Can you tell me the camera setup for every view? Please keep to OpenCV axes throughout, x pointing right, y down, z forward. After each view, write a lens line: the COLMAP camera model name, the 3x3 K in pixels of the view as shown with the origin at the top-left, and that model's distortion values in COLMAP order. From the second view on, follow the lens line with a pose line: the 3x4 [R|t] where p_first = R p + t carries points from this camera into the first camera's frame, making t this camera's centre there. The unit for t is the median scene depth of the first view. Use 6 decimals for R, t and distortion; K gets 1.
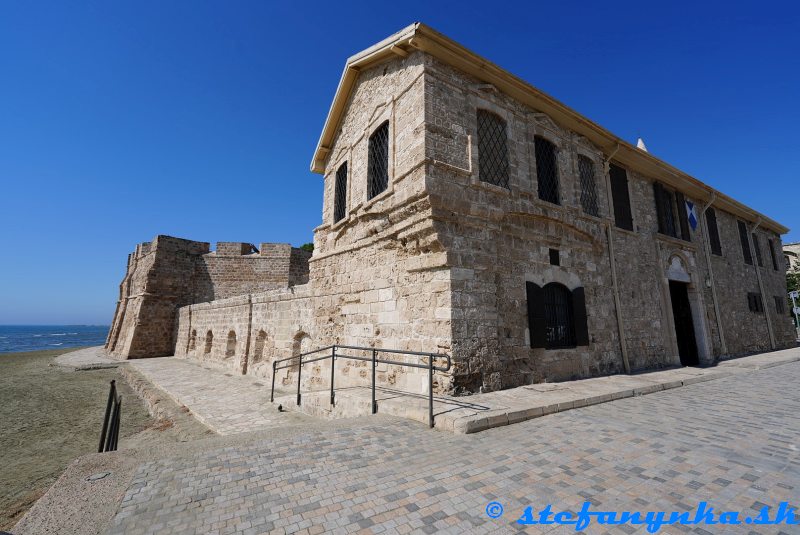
lens RADIAL K [[320.2, 0, 401.6], [0, 320.2, 267.3], [0, 0, 1]] dist [0.002274, 0.000338]
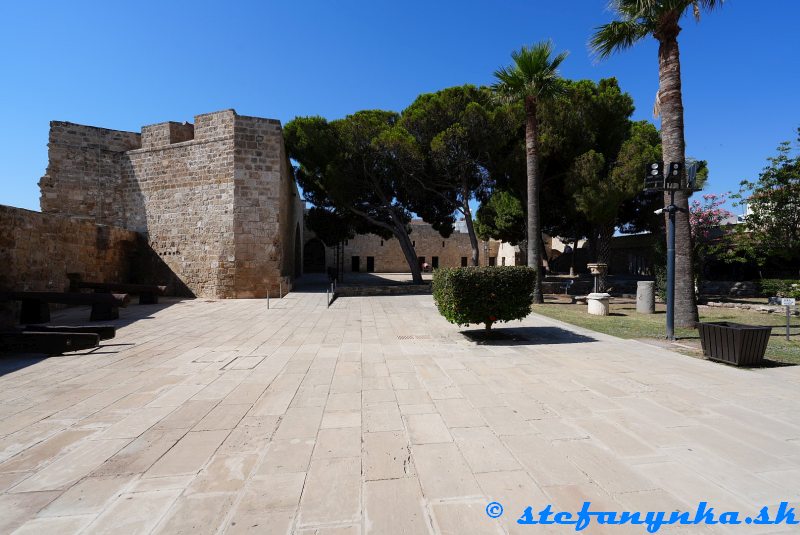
lens RADIAL K [[320.2, 0, 401.8], [0, 320.2, 271.3], [0, 0, 1]] dist [0.002274, 0.000338]
pose [[0.922895, 0.002508, -0.385044, 0.119160], [0.071945, 0.981245, 0.178835, 0.119556], [0.378271, -0.192748, 0.905405, 0.595462]]
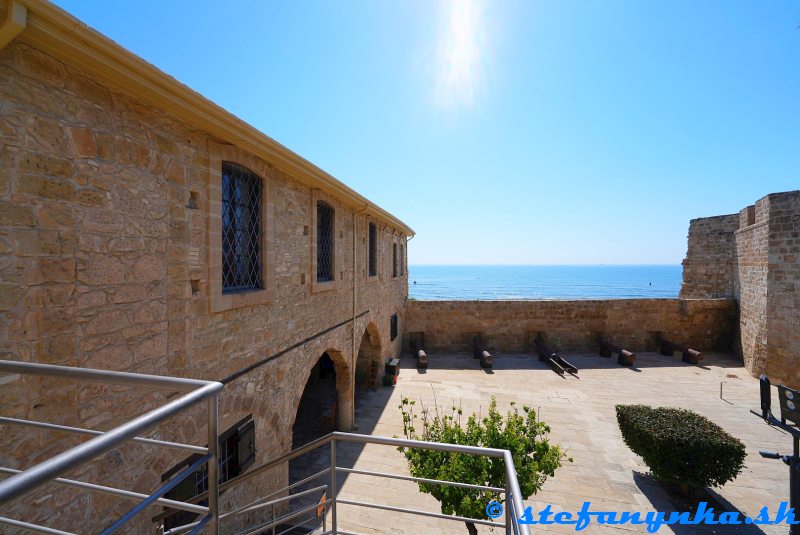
lens RADIAL K [[320.2, 0, 399.3], [0, 320.2, 265.8], [0, 0, 1]] dist [0.002274, 0.000338]
pose [[-0.662023, -0.000497, -0.749483, 0.480284], [0.125639, 0.985776, -0.111631, 0.027328], [0.738878, -0.168067, -0.652544, 0.906004]]
